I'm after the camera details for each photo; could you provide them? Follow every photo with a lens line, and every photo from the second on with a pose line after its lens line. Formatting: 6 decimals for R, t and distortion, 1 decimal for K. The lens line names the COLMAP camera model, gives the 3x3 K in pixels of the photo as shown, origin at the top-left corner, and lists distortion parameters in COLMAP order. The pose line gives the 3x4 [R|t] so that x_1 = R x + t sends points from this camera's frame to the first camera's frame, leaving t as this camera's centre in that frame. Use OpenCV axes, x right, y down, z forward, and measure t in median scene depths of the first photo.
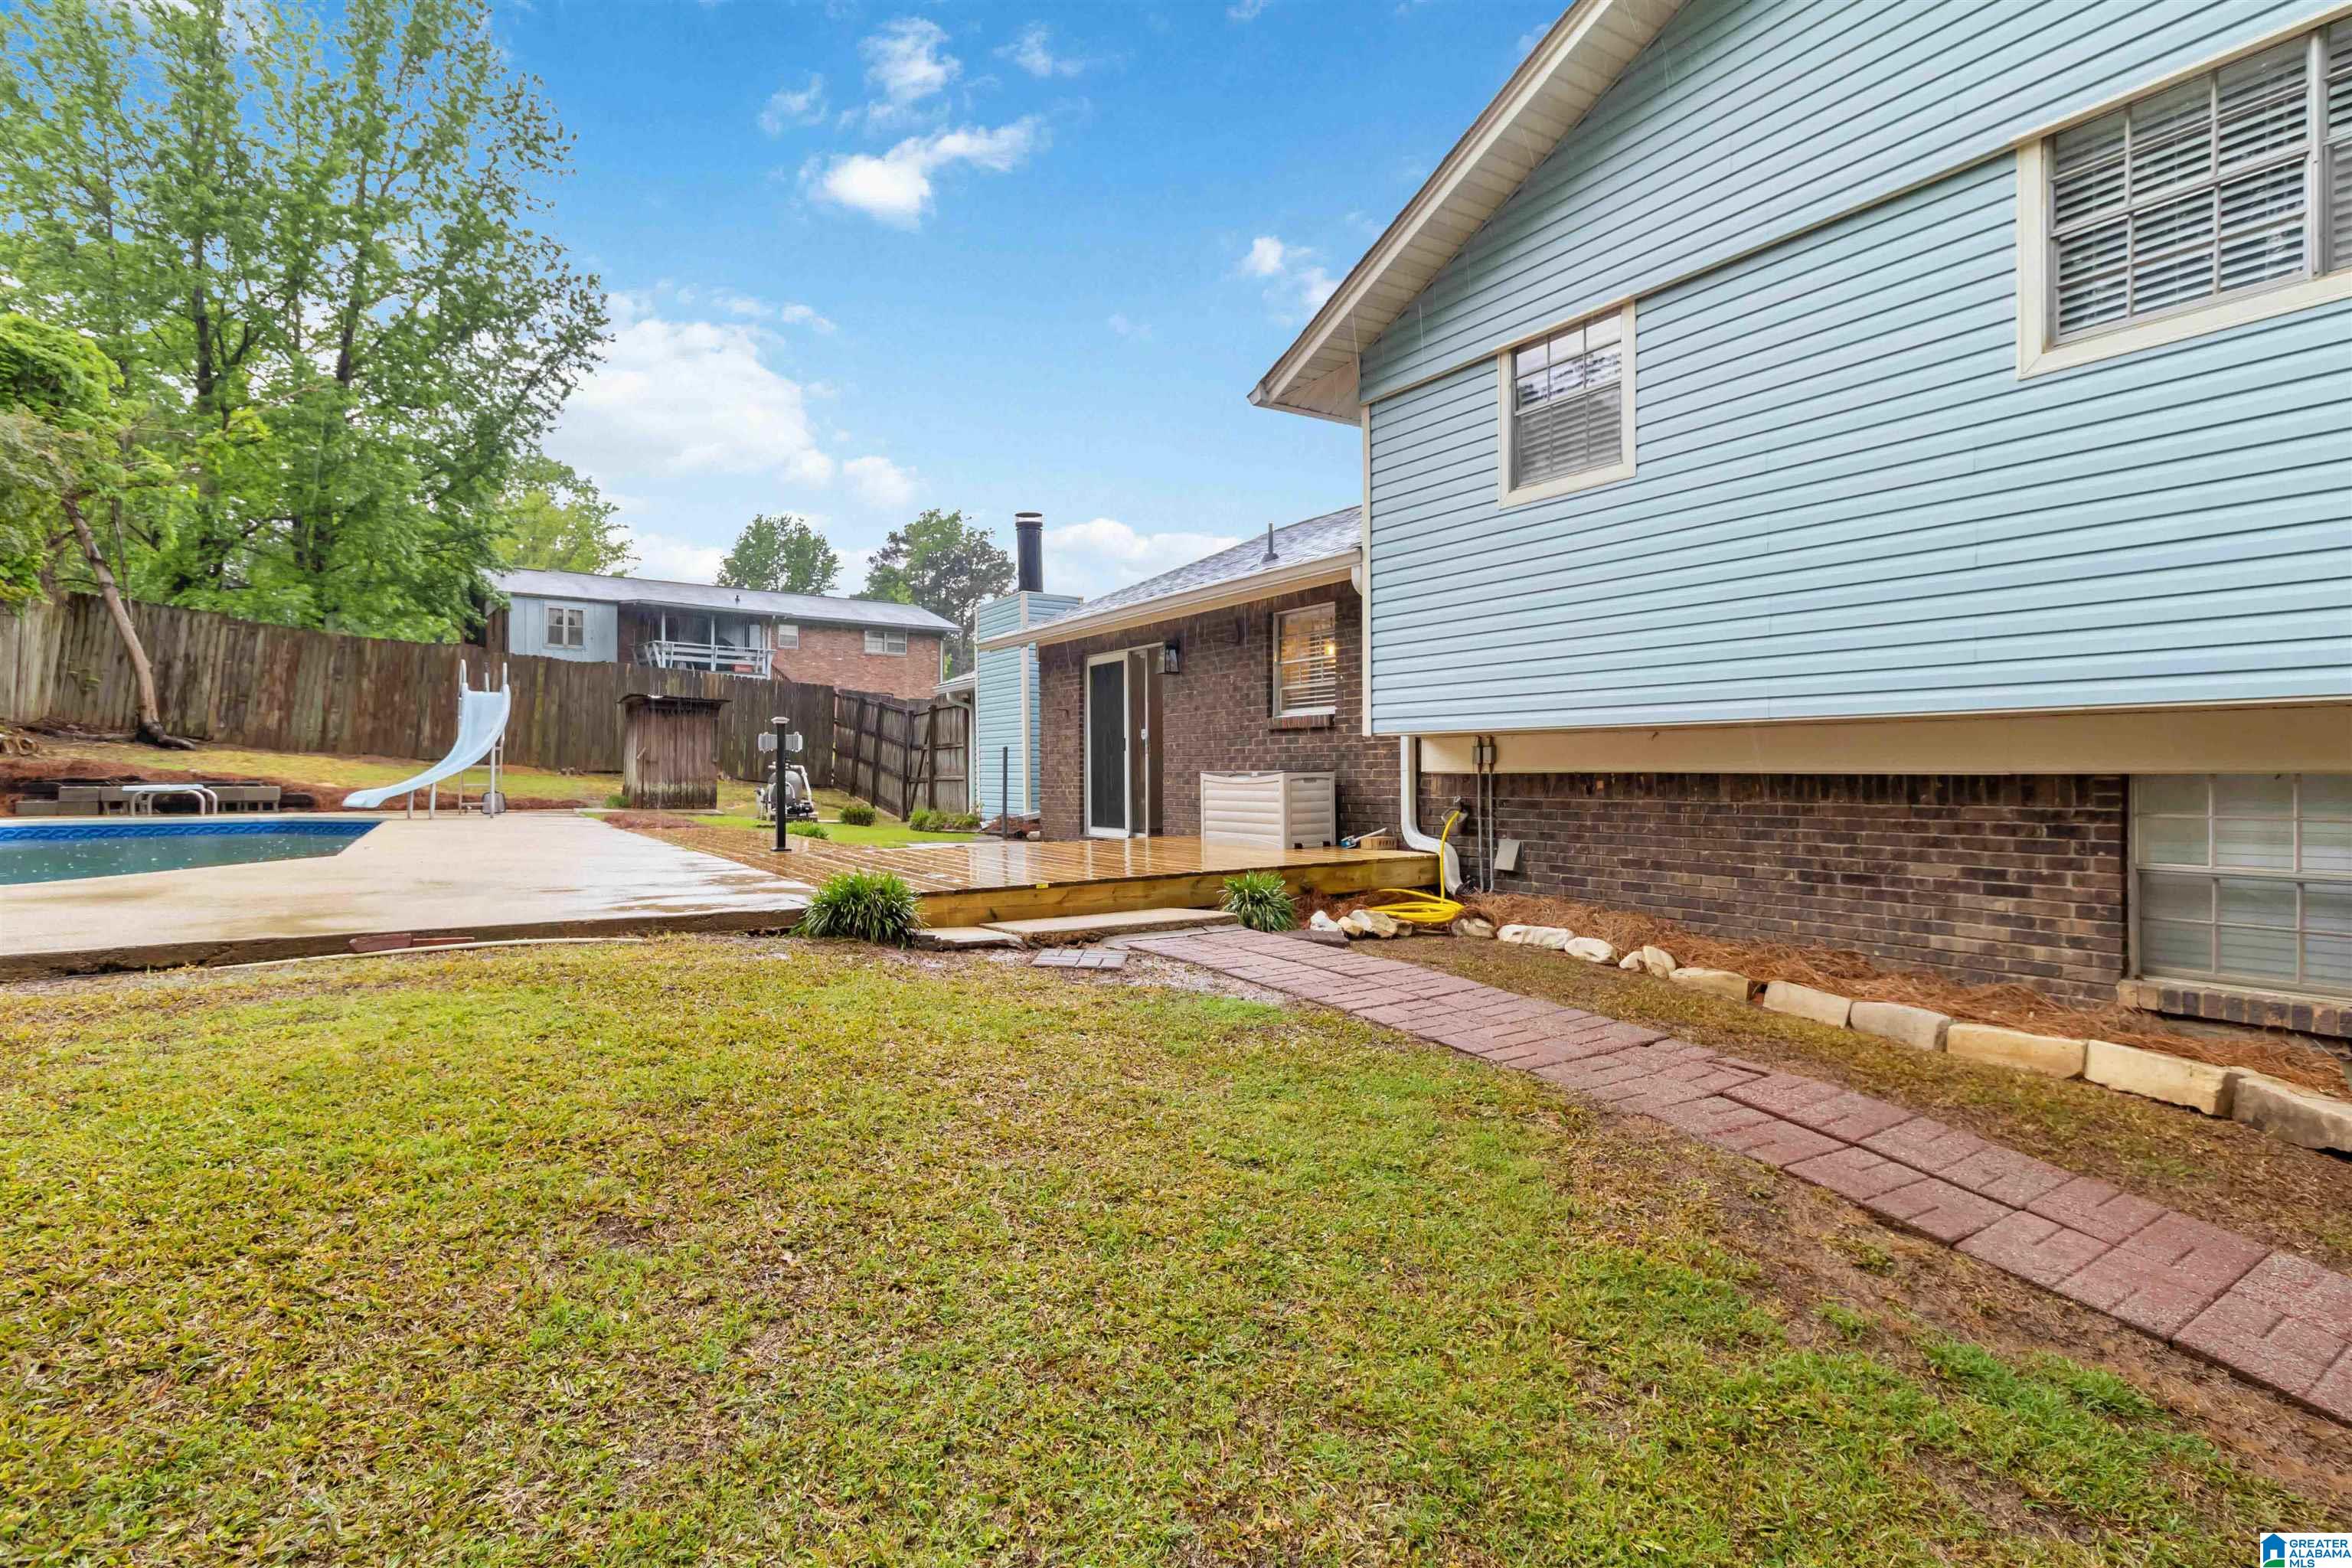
lens RADIAL K [[1114.2, 0, 1176.0], [0, 1114.2, 784.0], [0, 0, 1]] dist [0.001189, 0.000512]
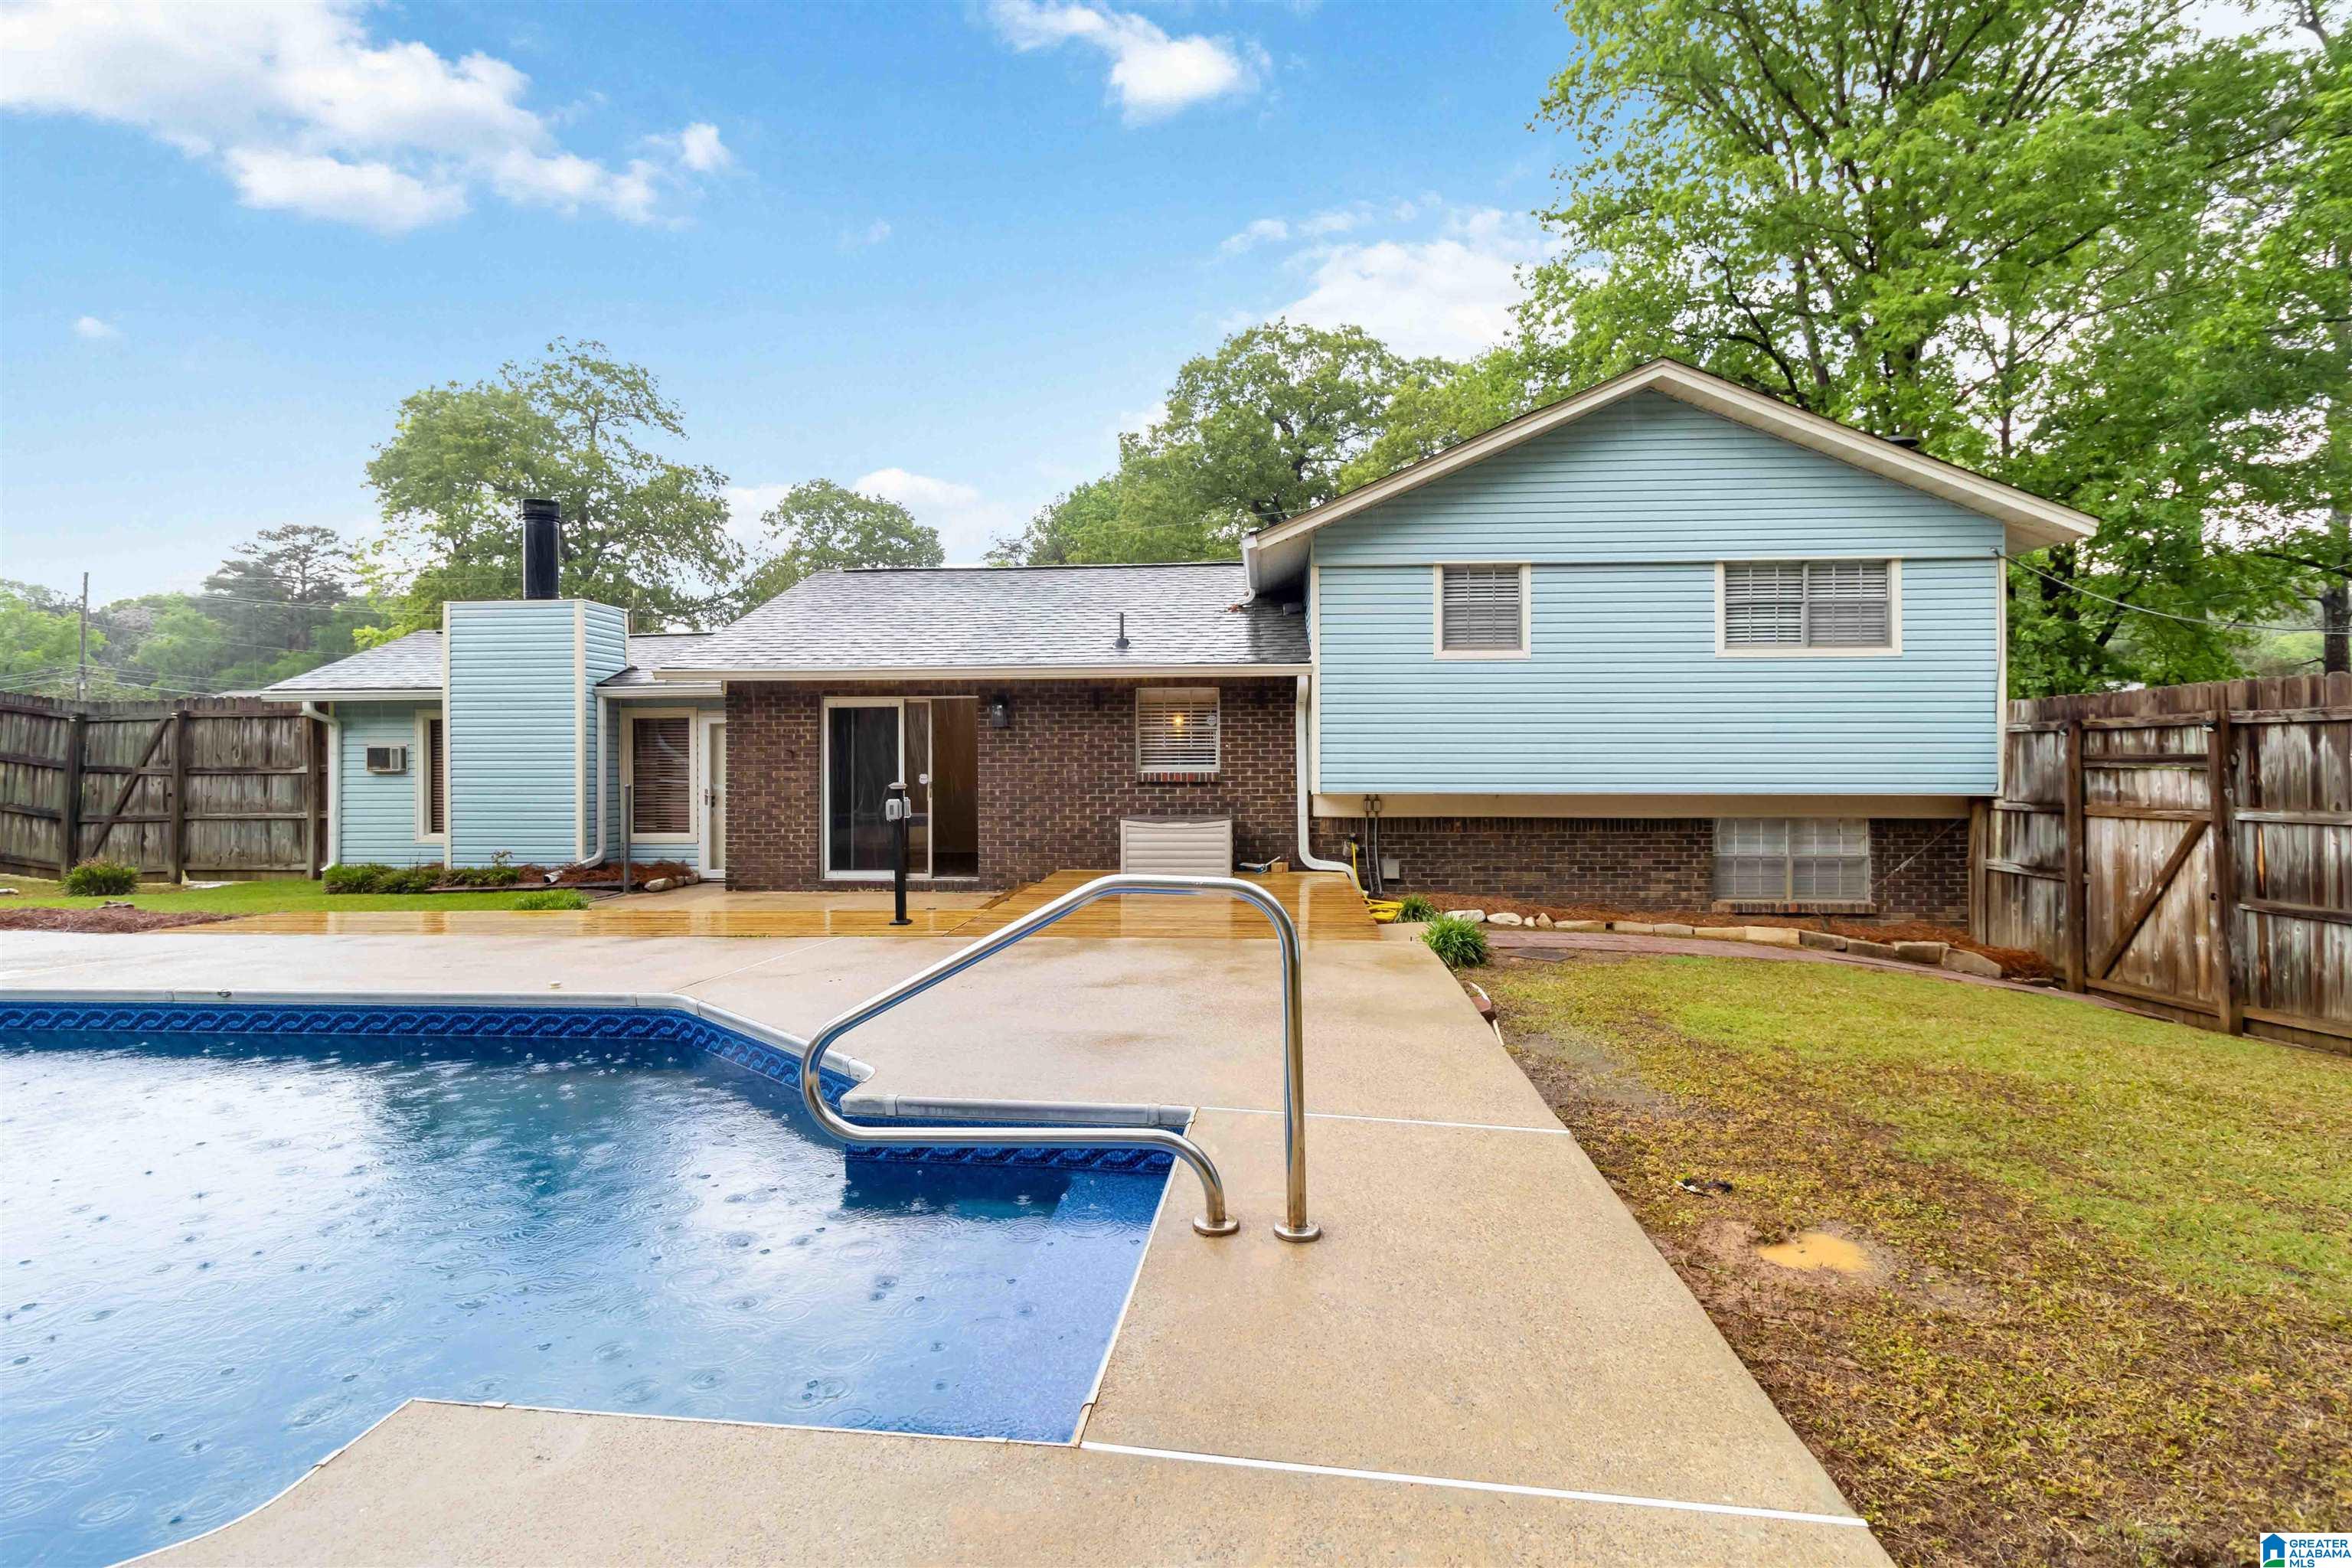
lens RADIAL K [[1114.2, 0, 1176.0], [0, 1114.2, 784.0], [0, 0, 1]] dist [0.001189, 0.000512]
pose [[0.621763, -0.005828, 0.783184, -1.049485], [0.010515, 0.999944, -0.000907, -0.054672], [-0.783135, 0.008799, 0.621790, 0.232217]]
